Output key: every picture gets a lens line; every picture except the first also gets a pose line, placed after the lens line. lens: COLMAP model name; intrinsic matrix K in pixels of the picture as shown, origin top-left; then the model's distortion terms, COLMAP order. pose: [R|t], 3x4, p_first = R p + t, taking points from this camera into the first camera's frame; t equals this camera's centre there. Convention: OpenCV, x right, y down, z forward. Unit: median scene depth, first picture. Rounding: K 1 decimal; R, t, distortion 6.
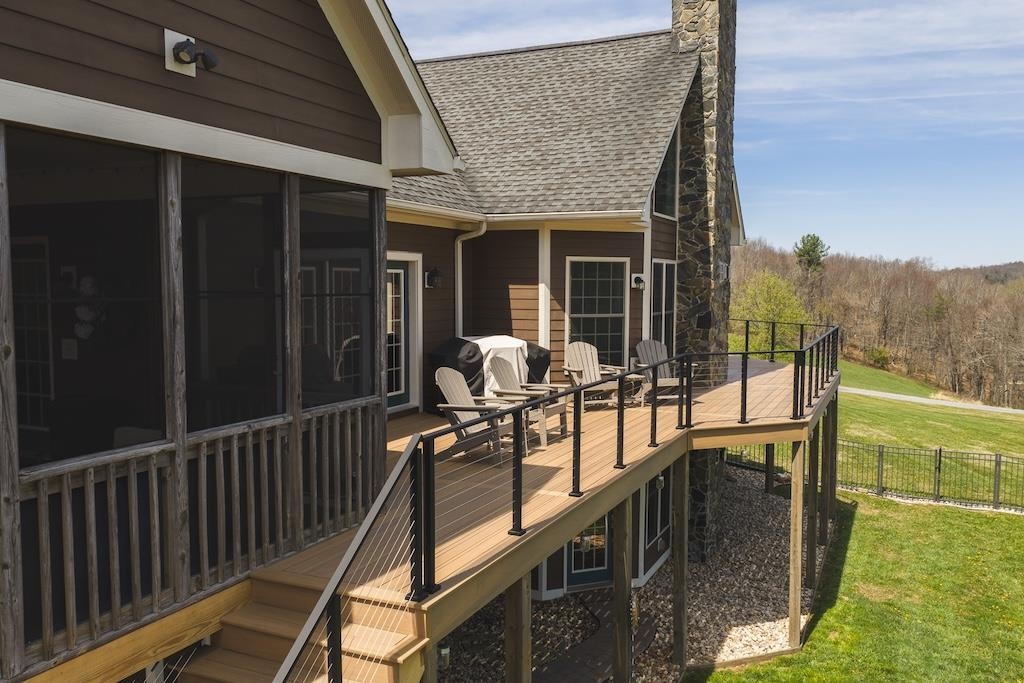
lens RADIAL K [[866.4, 0, 511.4], [0, 866.4, 343.2], [0, 0, 1]] dist [0.005222, 0.002226]
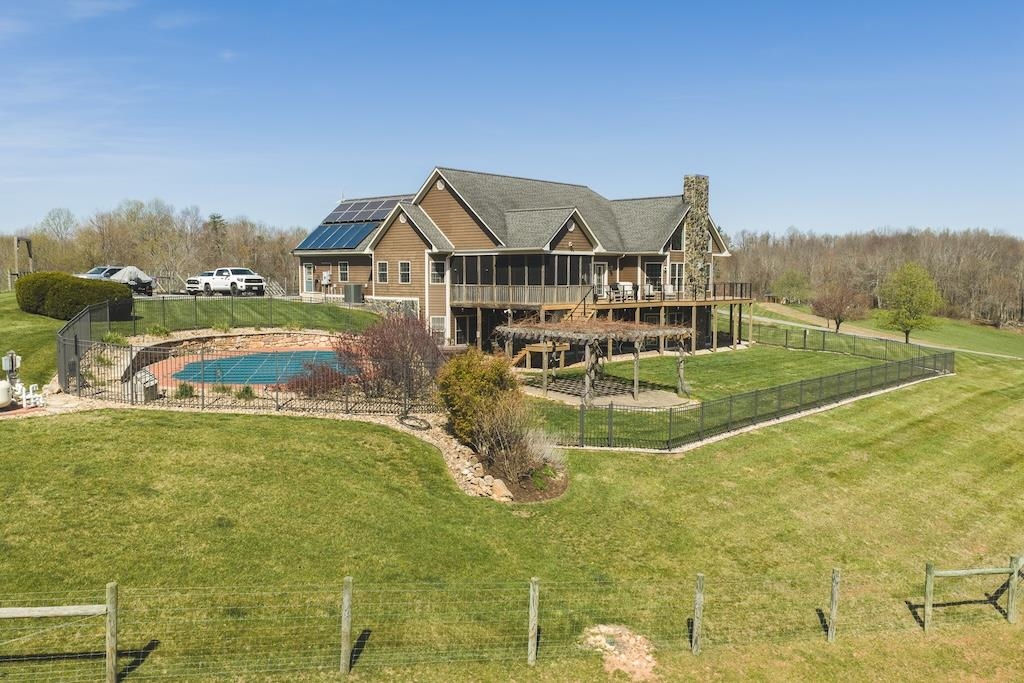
lens RADIAL K [[866.4, 0, 511.8], [0, 866.4, 341.5], [0, 0, 1]] dist [0.005222, 0.002226]
pose [[0.570930, 0.078881, -0.817201, 2.953507], [-0.064719, 0.996600, 0.050982, 0.098200], [0.818444, 0.023781, 0.574094, -1.750848]]
